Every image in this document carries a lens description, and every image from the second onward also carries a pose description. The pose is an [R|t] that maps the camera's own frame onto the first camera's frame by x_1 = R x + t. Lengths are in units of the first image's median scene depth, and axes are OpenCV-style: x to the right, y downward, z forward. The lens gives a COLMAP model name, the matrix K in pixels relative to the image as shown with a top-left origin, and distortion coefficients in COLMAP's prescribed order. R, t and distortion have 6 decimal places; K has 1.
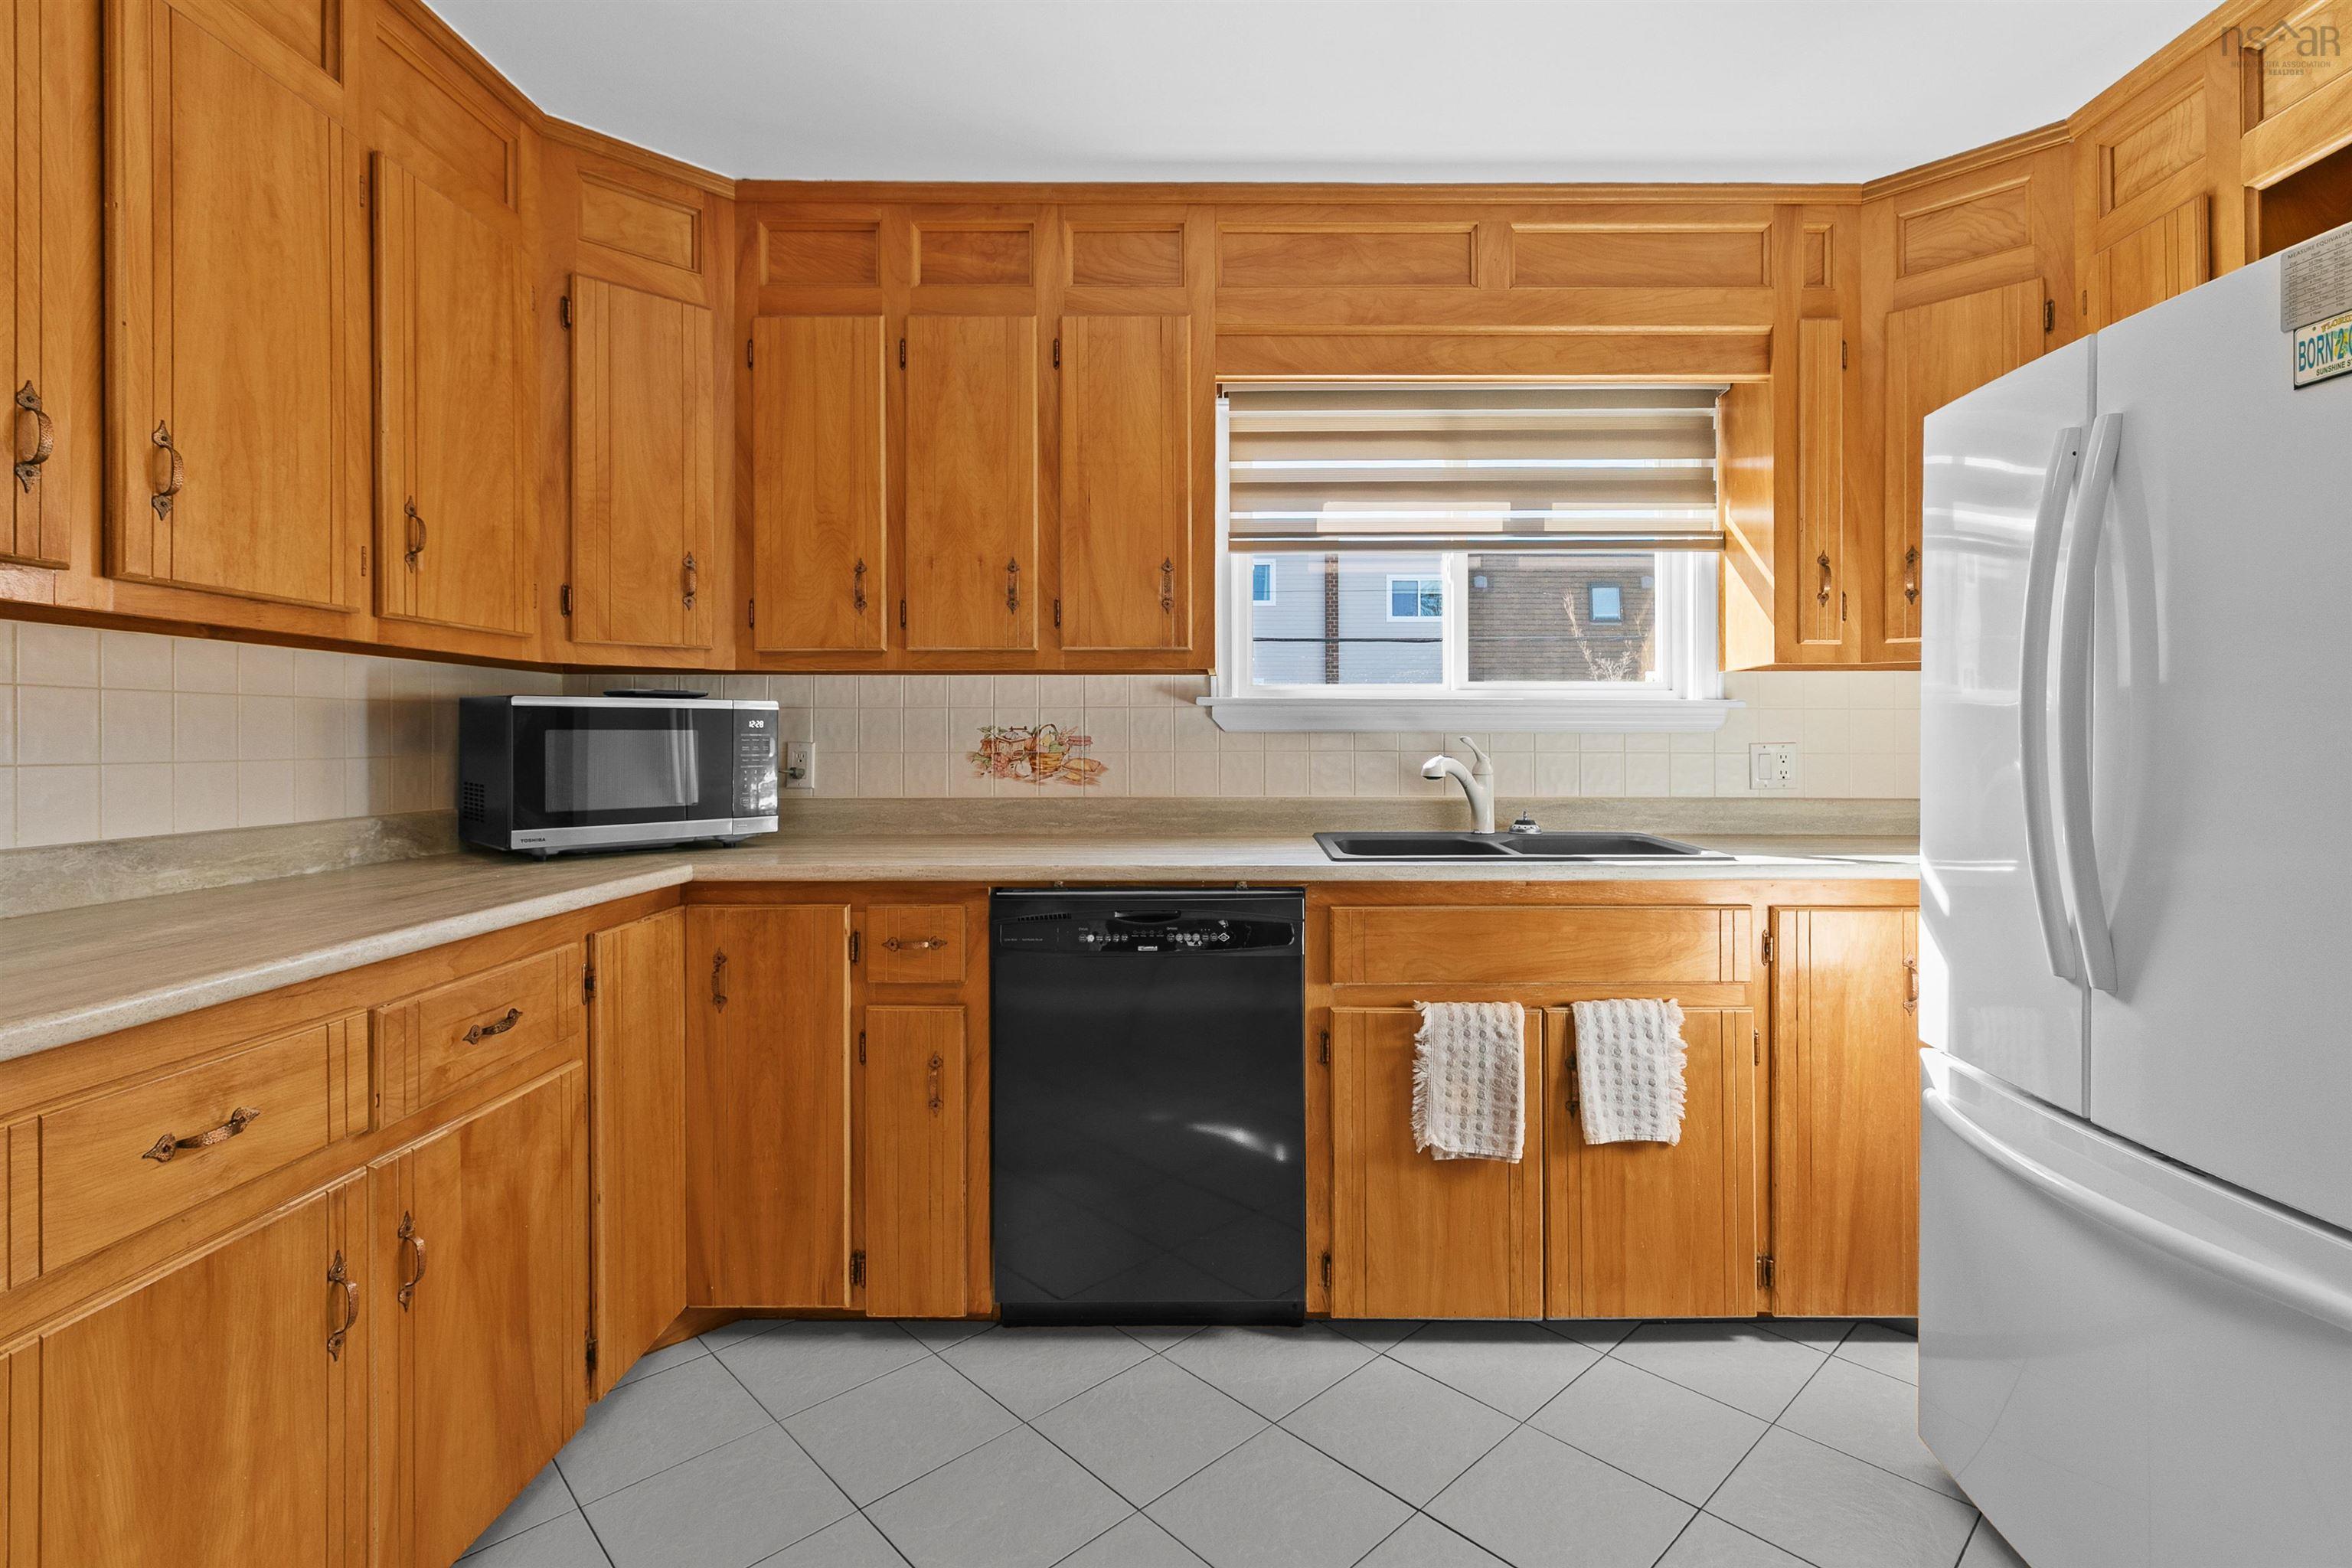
lens RADIAL K [[1066.7, 0, 1238.1], [0, 1066.7, 730.0], [0, 0, 1]] dist [0.004157, 0.001396]
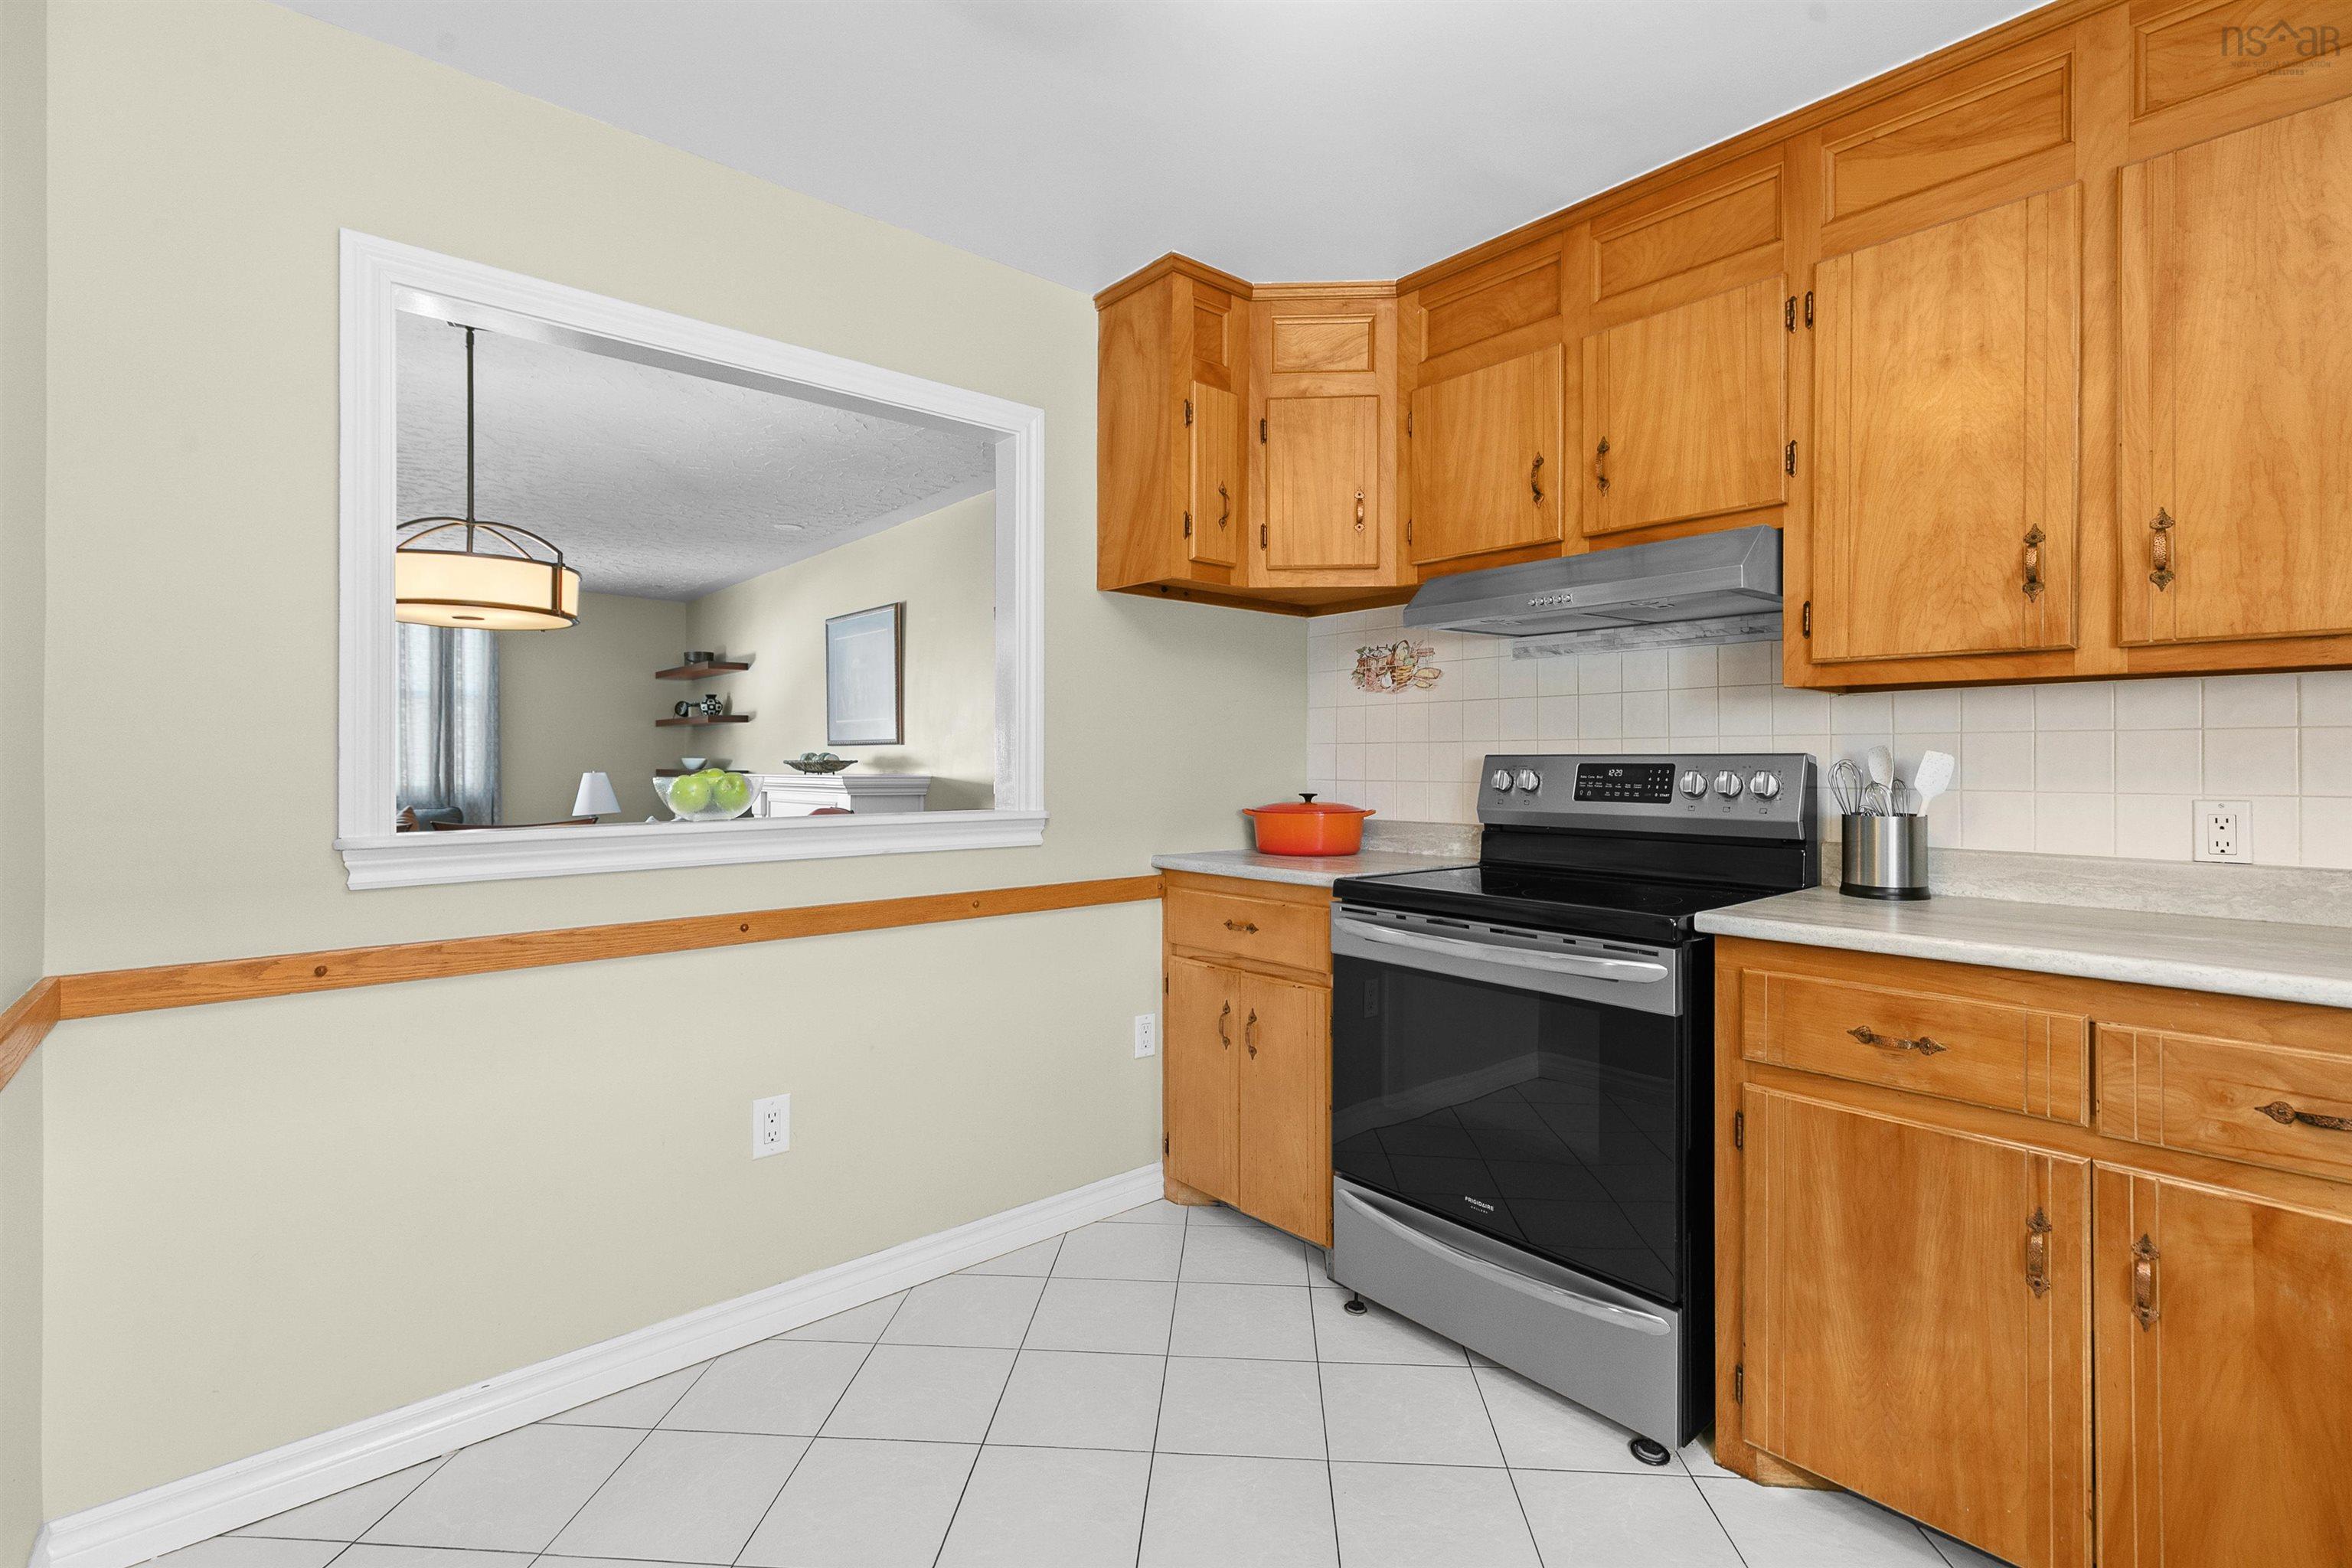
lens RADIAL K [[1066.7, 0, 1175.3], [0, 1066.7, 769.3], [0, 0, 1]] dist [0.004157, 0.001396]
pose [[-0.754807, 0.006918, -0.655911, 0.627225], [0.004632, 0.999976, 0.005215, -0.008694], [0.655931, 0.000898, -0.754821, 1.215009]]
